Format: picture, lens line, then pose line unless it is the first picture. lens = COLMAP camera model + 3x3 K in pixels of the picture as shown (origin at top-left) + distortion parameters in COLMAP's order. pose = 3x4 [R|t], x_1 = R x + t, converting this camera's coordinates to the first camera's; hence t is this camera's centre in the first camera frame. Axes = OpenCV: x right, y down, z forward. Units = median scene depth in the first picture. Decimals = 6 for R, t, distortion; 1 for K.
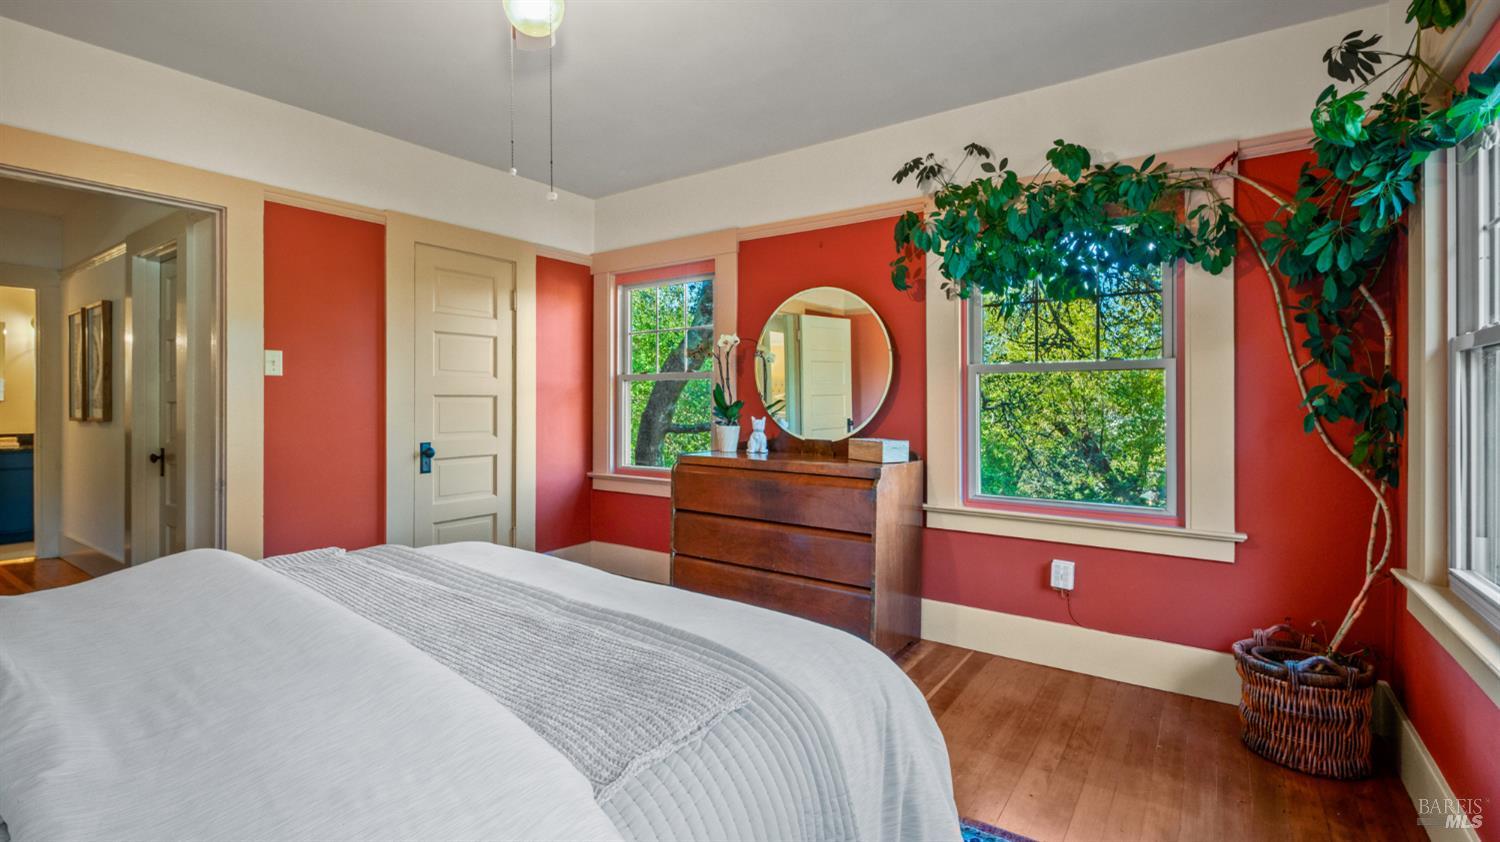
lens RADIAL K [[674.0, 0, 746.8], [0, 674.0, 402.6], [0, 0, 1]] dist [-0.001644, -0.006035]
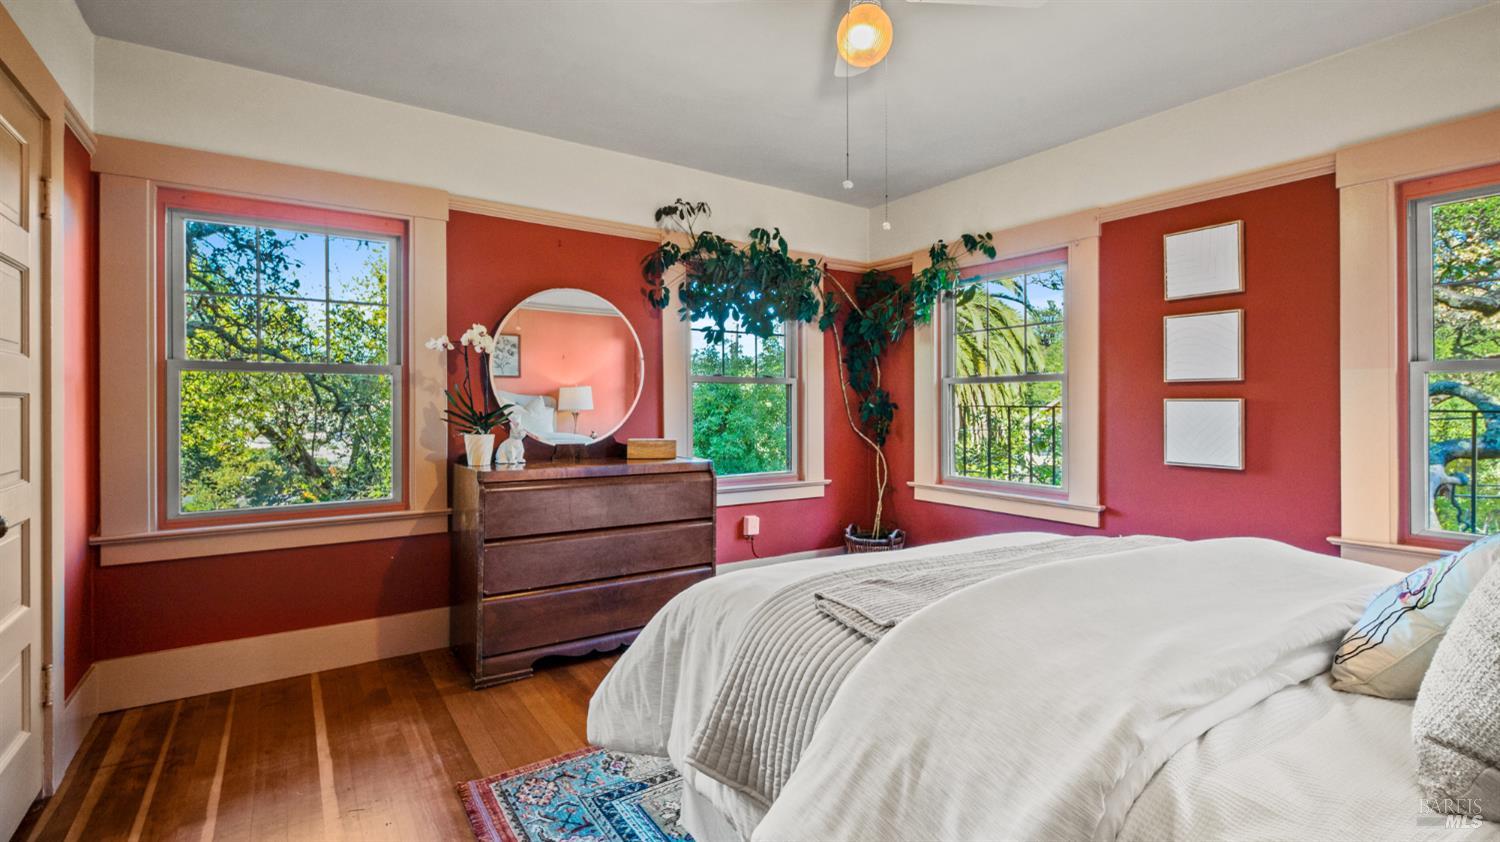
lens RADIAL K [[674.0, 0, 746.8], [0, 674.0, 402.6], [0, 0, 1]] dist [-0.001644, -0.006035]
pose [[0.349175, 0.001721, 0.937056, -0.784515], [0.000849, 0.999997, -0.002153, -0.003151], [-0.937057, 0.001547, 0.349173, 0.452338]]
